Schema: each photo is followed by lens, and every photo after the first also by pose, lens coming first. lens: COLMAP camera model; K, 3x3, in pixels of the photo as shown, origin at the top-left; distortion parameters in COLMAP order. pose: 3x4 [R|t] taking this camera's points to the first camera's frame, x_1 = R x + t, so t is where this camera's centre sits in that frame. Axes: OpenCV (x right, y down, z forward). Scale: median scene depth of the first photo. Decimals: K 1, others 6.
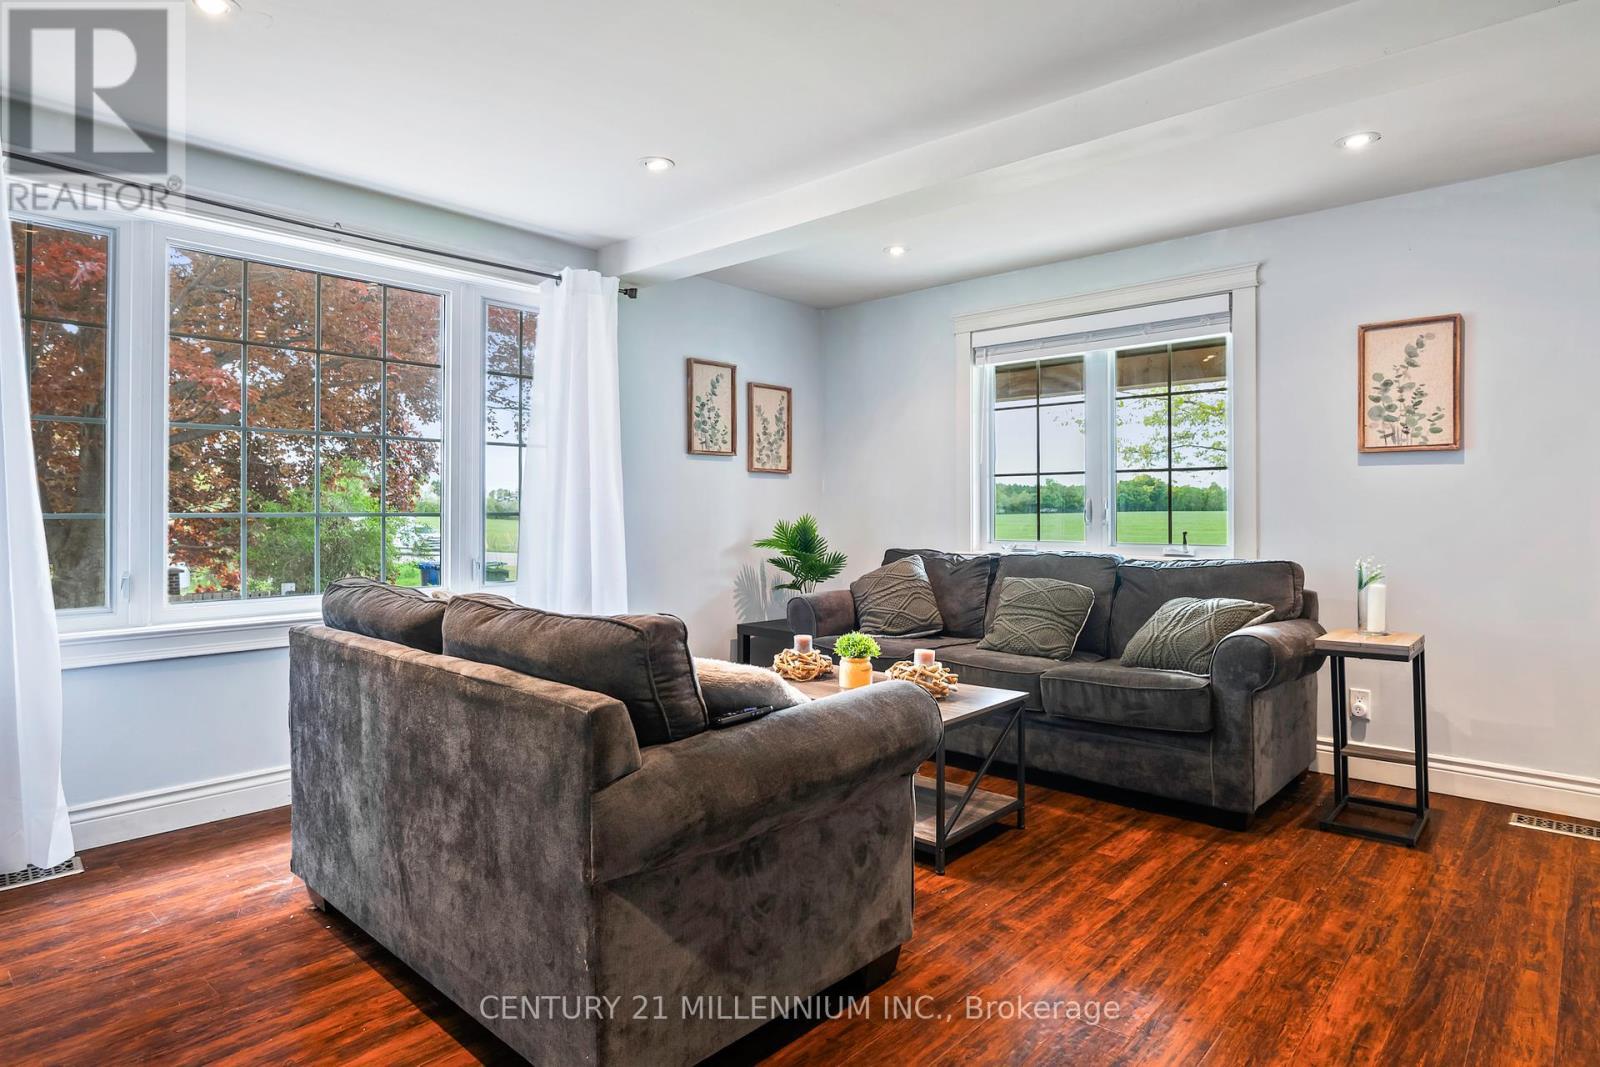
lens RADIAL K [[875.6, 0, 844.1], [0, 875.6, 503.4], [0, 0, 1]] dist [-0.001252, -0.000786]
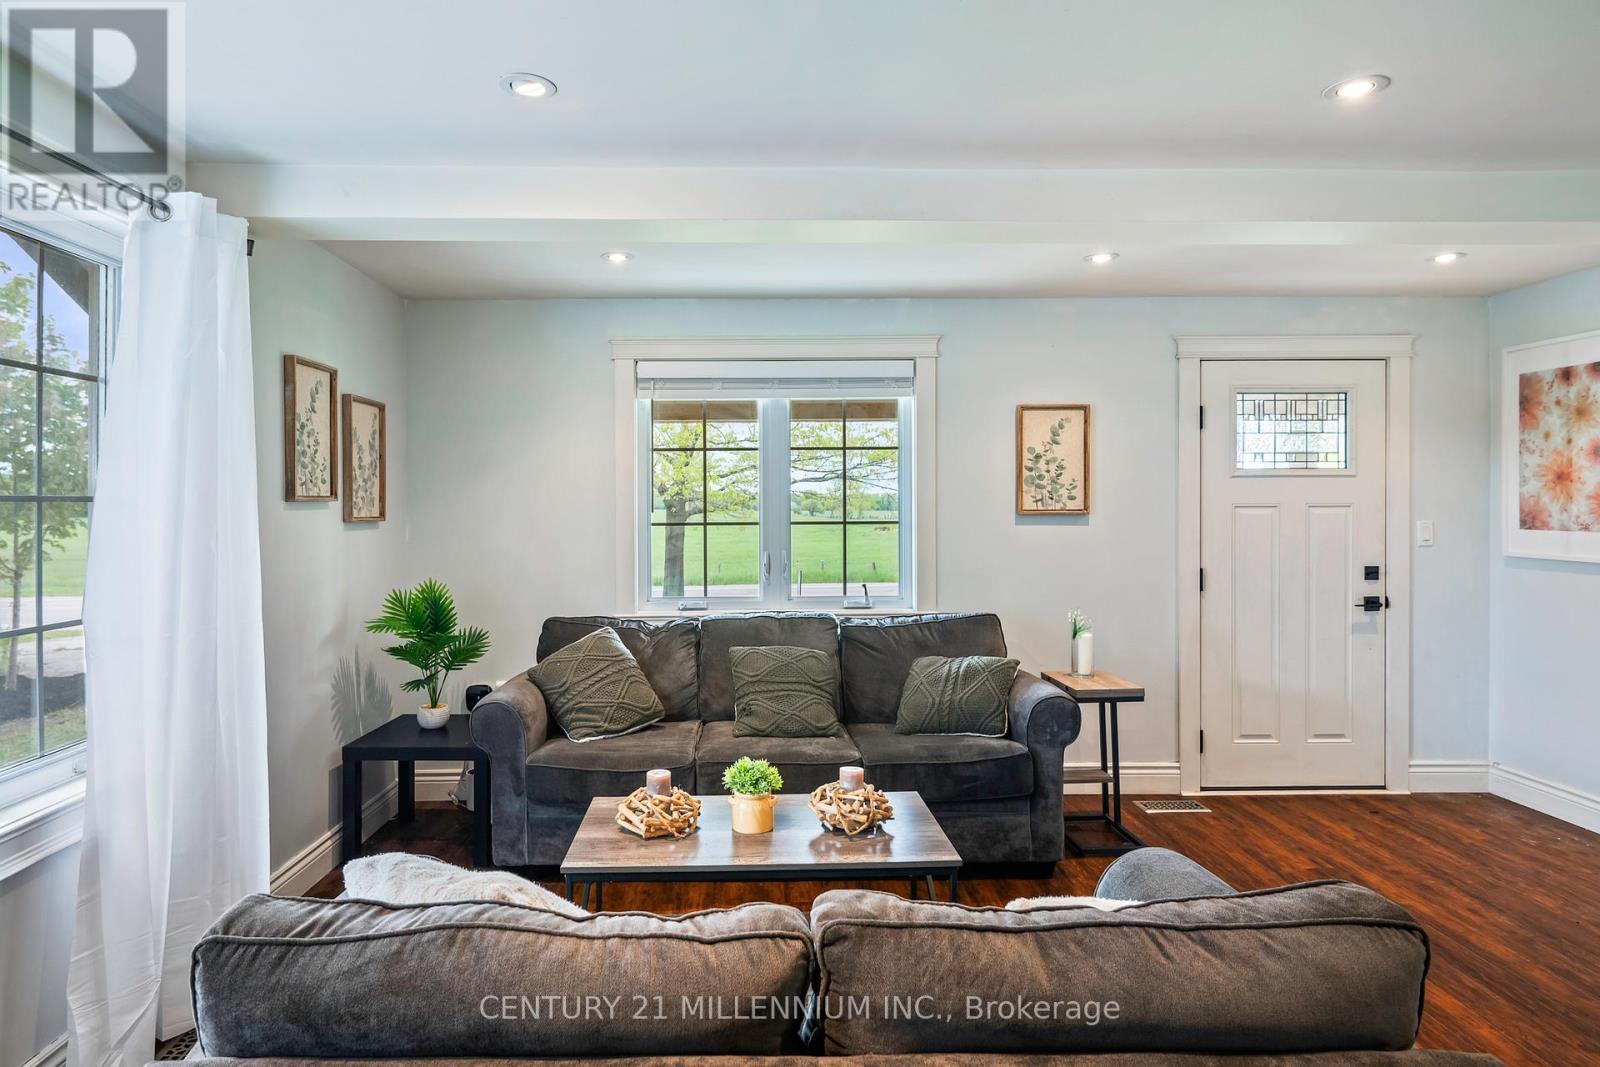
lens RADIAL K [[876.3, 0, 773.1], [0, 876.3, 503.8], [0, 0, 1]] dist [0.001144, -0.001587]
pose [[0.750142, 0.001526, 0.661274, -0.432482], [-0.003578, 0.999992, 0.001751, -0.073699], [-0.661267, -0.003680, 0.750142, 0.346886]]
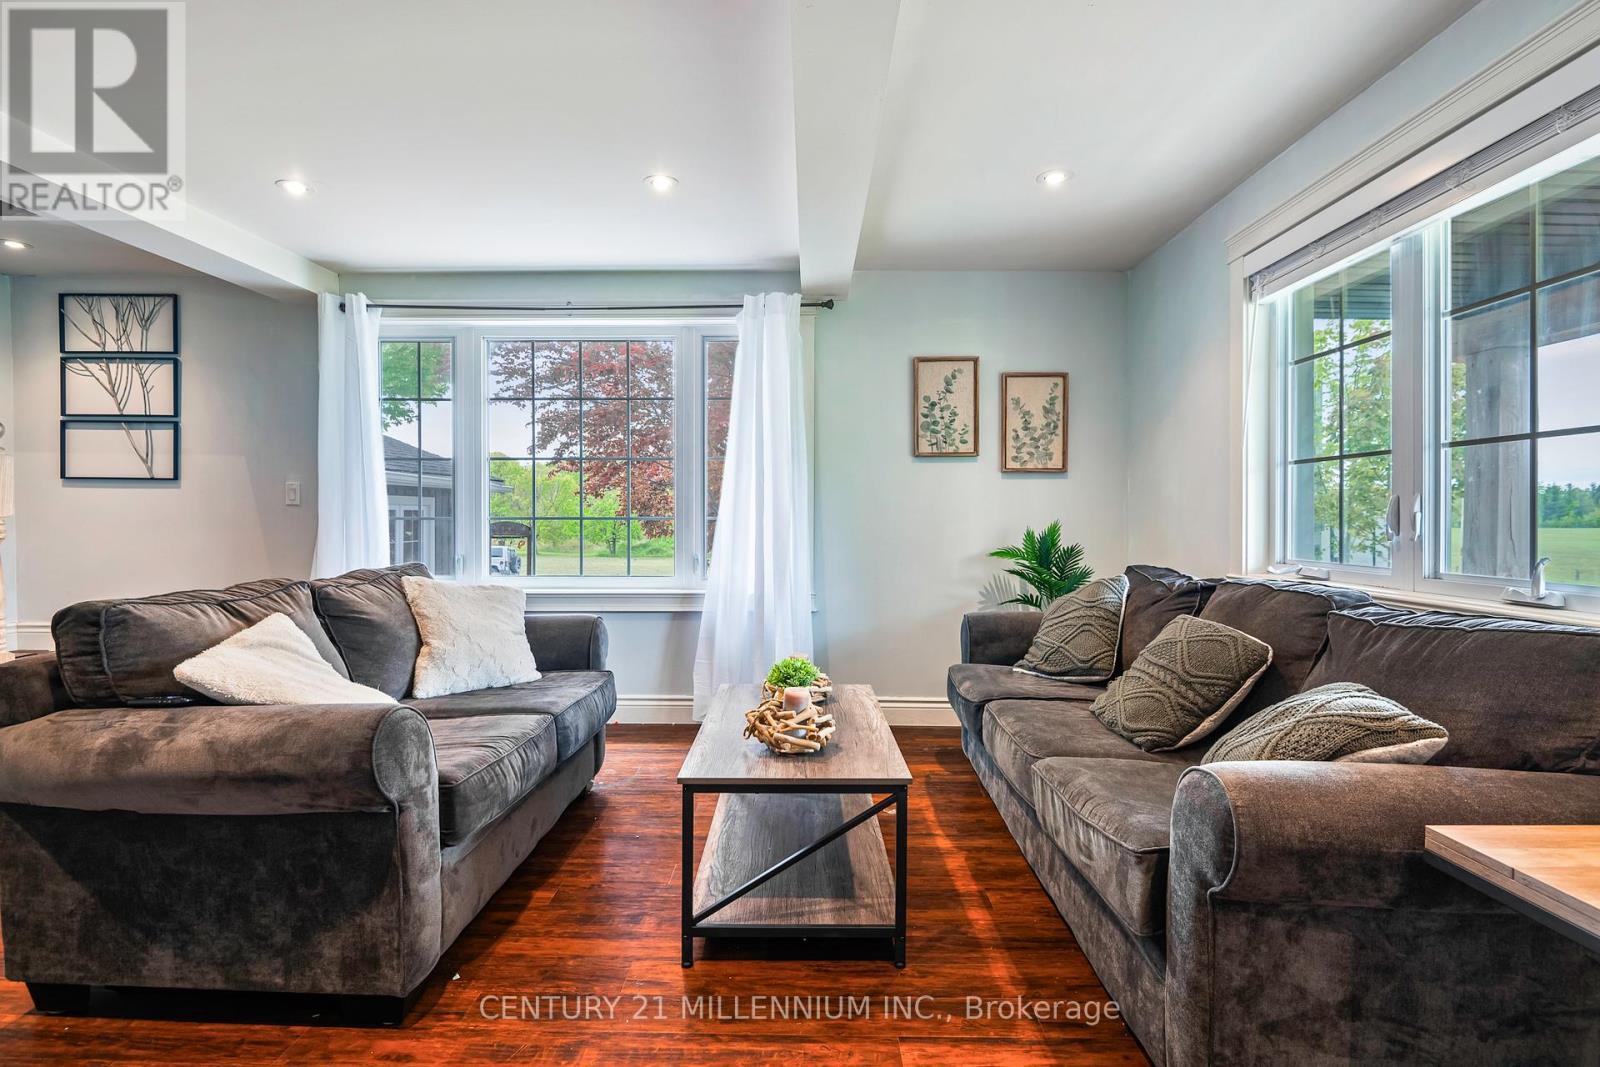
lens RADIAL K [[781.0, 0, 797.8], [0, 781.0, 522.4], [0, 0, 1]] dist [0.003690, -0.008910]
pose [[0.644572, 0.006317, -0.764518, 0.512215], [0.006055, 0.999892, 0.013367, 0.004567], [0.764520, -0.013245, 0.644464, 0.439067]]
